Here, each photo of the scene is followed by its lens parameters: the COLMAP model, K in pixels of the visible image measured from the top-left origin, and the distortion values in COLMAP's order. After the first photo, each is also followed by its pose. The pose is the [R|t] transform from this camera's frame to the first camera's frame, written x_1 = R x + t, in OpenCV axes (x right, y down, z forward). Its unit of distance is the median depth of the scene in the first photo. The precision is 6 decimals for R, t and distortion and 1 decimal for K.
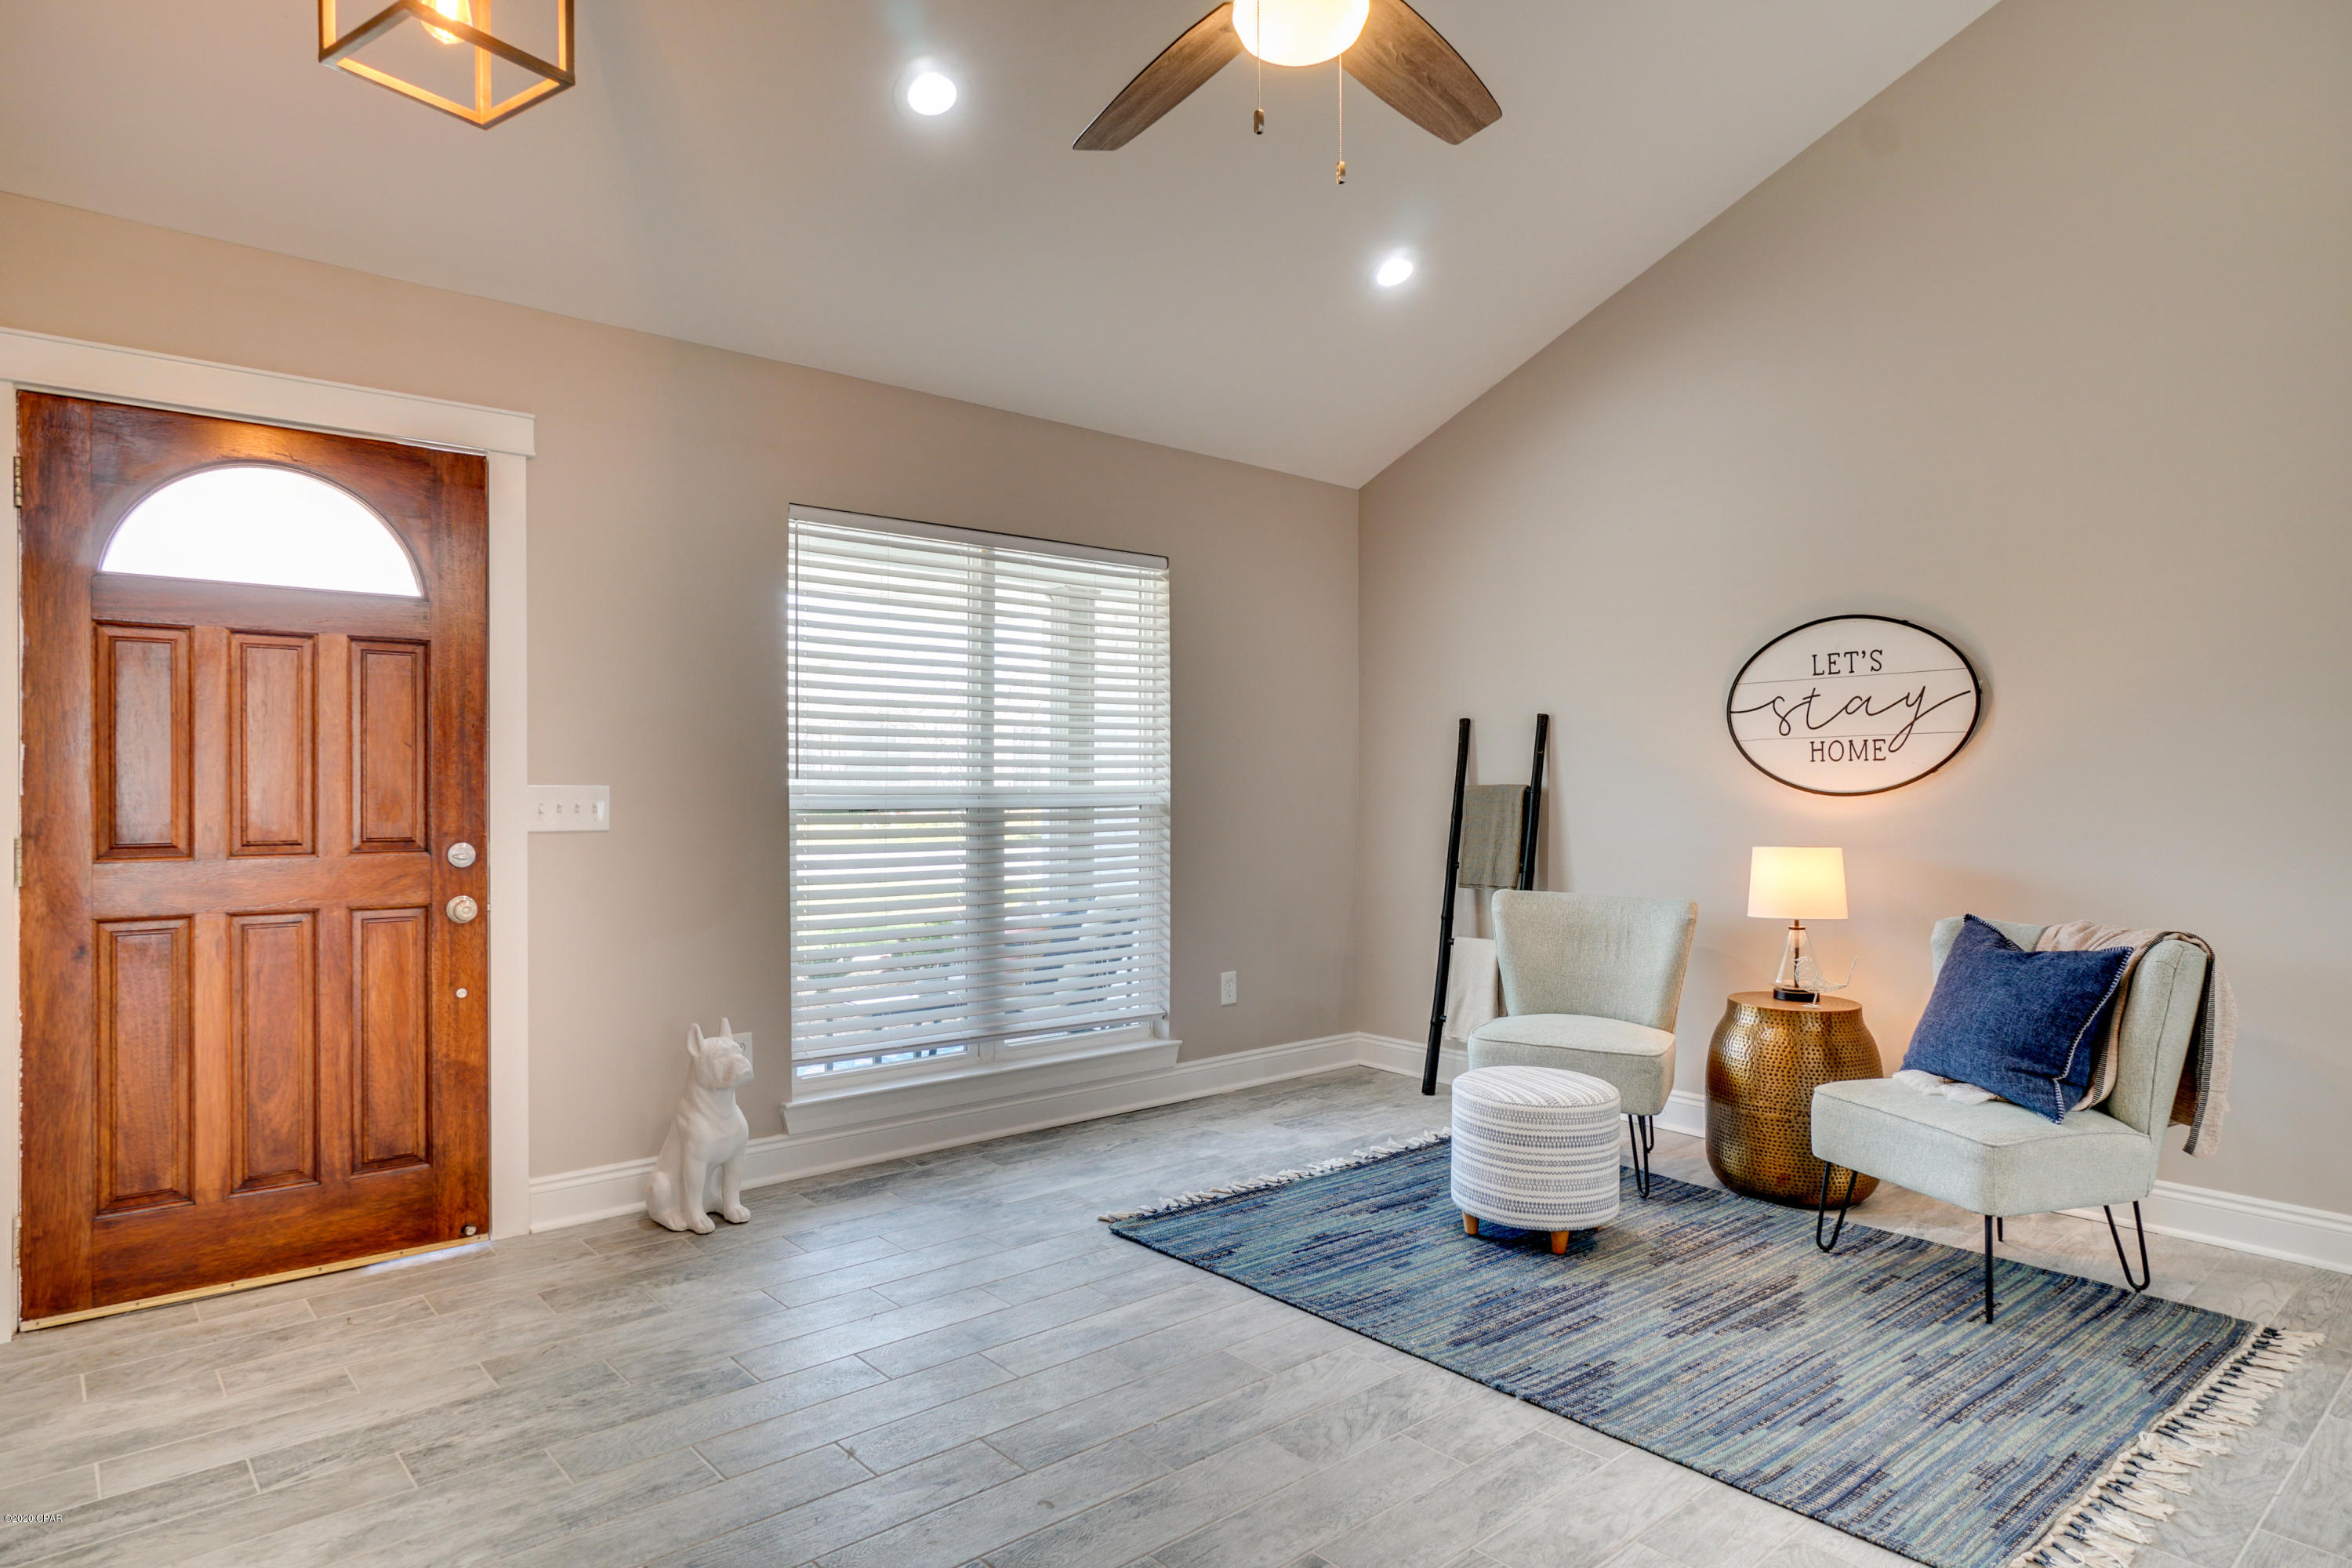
lens RADIAL K [[1287.5, 0, 1164.8], [0, 1287.5, 800.1], [0, 0, 1]] dist [-0.019847, 0.026909]
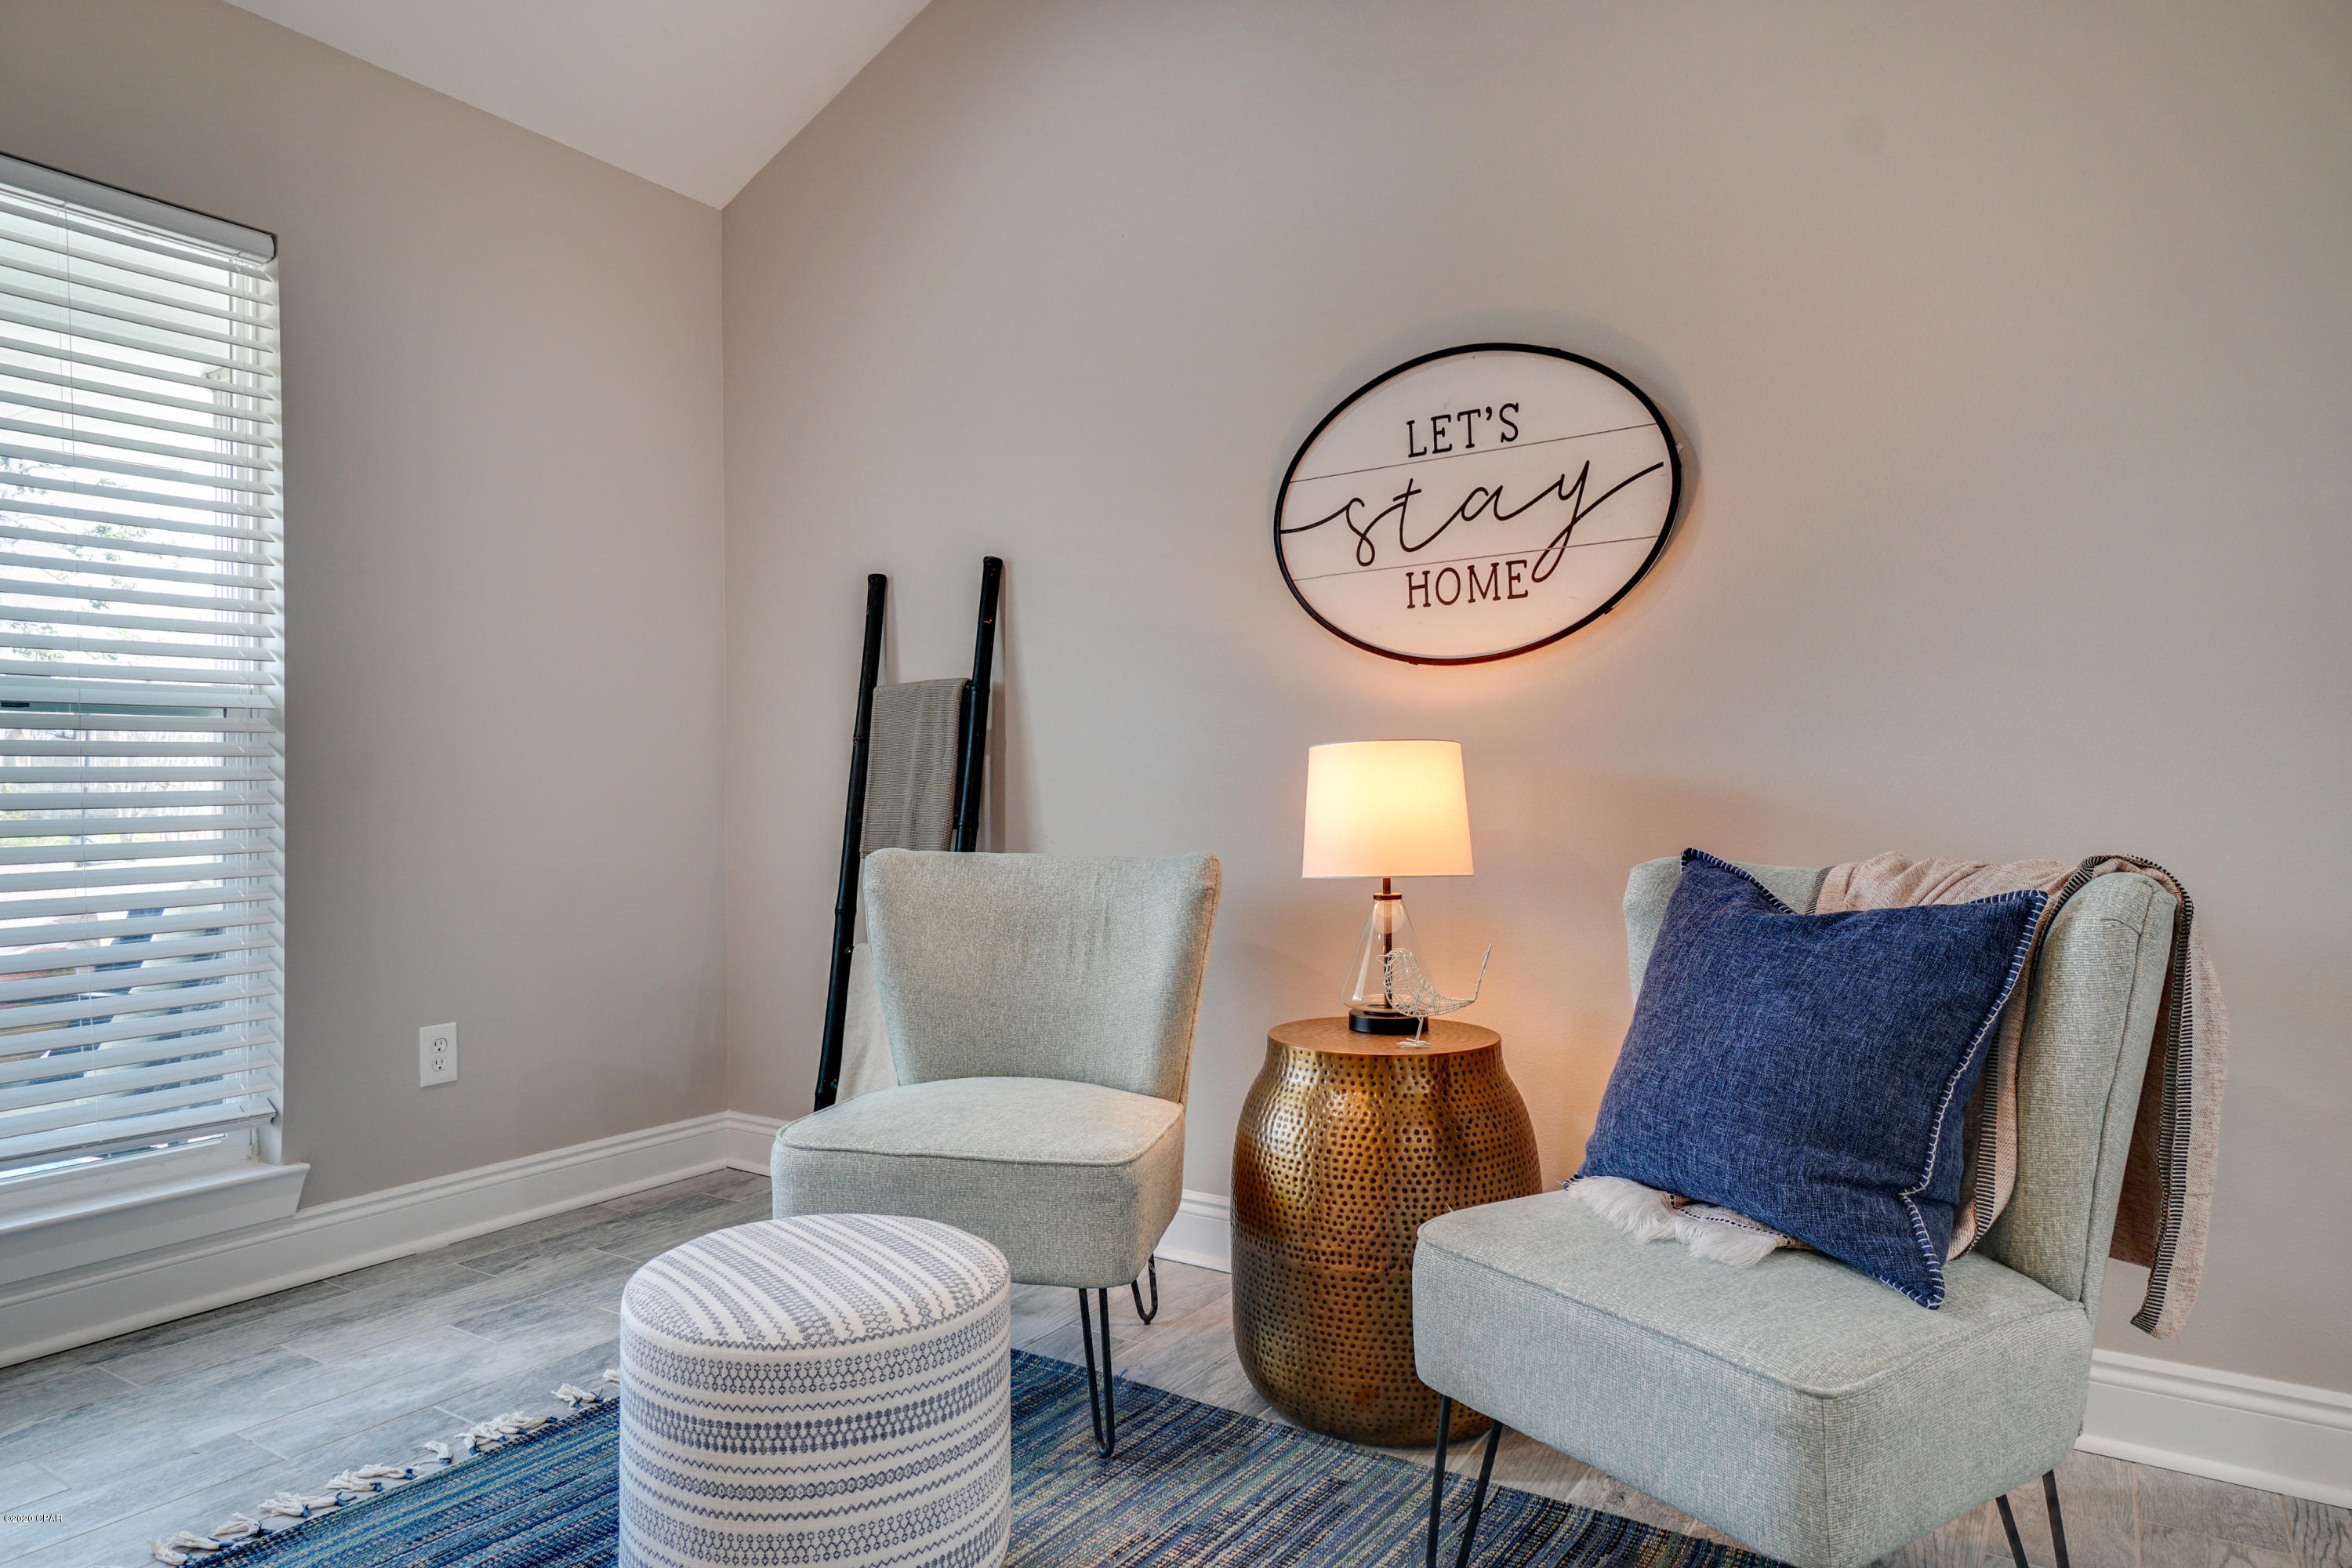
lens RADIAL K [[1287.5, 0, 1164.8], [0, 1287.5, 800.1], [0, 0, 1]] dist [-0.019847, 0.026909]
pose [[0.965650, -0.008918, 0.259691, 0.265321], [0.014260, 0.999724, -0.018695, 0.068509], [-0.259453, 0.021757, 0.965511, 0.507777]]
